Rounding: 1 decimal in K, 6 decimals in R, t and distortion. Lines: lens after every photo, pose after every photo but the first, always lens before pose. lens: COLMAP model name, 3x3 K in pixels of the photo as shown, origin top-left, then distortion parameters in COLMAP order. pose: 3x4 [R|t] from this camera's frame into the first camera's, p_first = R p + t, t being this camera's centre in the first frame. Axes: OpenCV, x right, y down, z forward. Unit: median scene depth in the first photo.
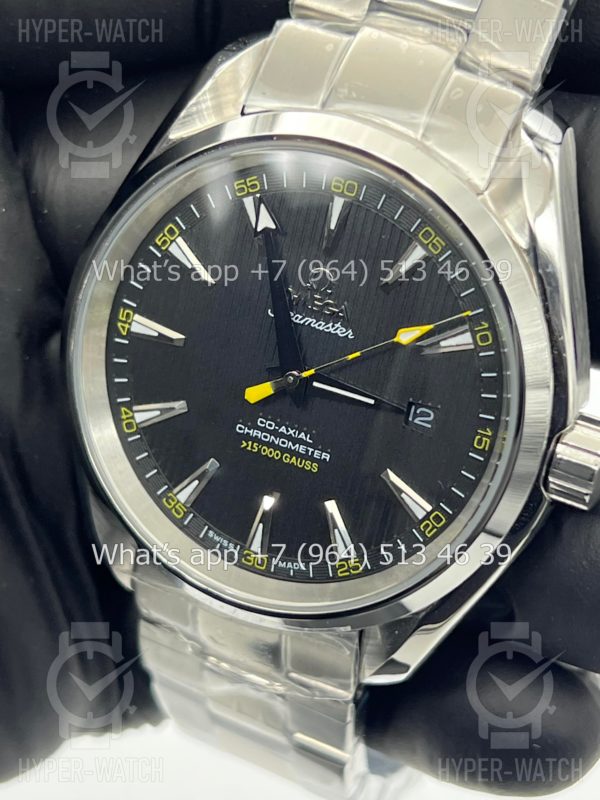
lens RADIAL K [[1935.3, 0, 300.0], [0, 1935.3, 400.0], [0, 0, 1]] dist [0.276289, 0.245599]
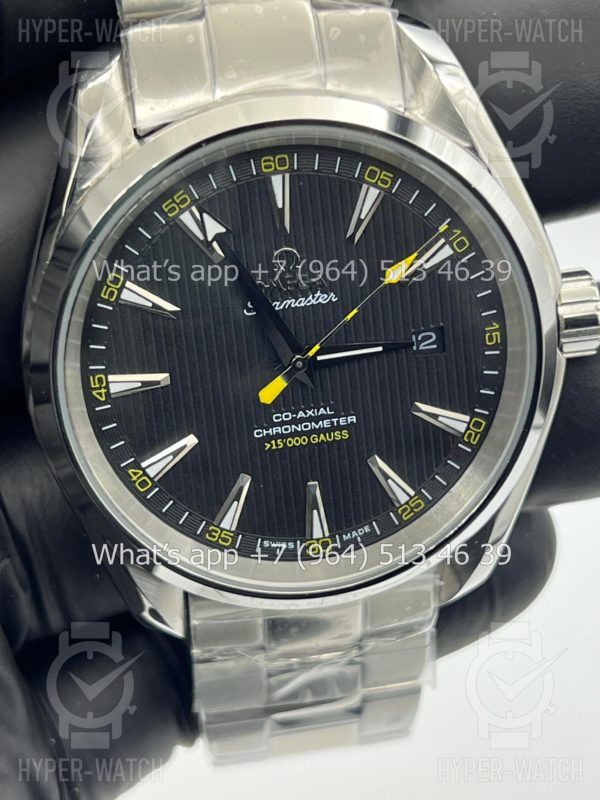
lens RADIAL K [[1935.3, 0, 300.0], [0, 1935.3, 400.0], [0, 0, 1]] dist [0.276289, 0.245599]
pose [[0.824994, -0.436342, 0.359154, -0.364093], [0.414704, 0.899153, 0.139800, -0.130945], [-0.383935, 0.033609, 0.922748, 0.085471]]
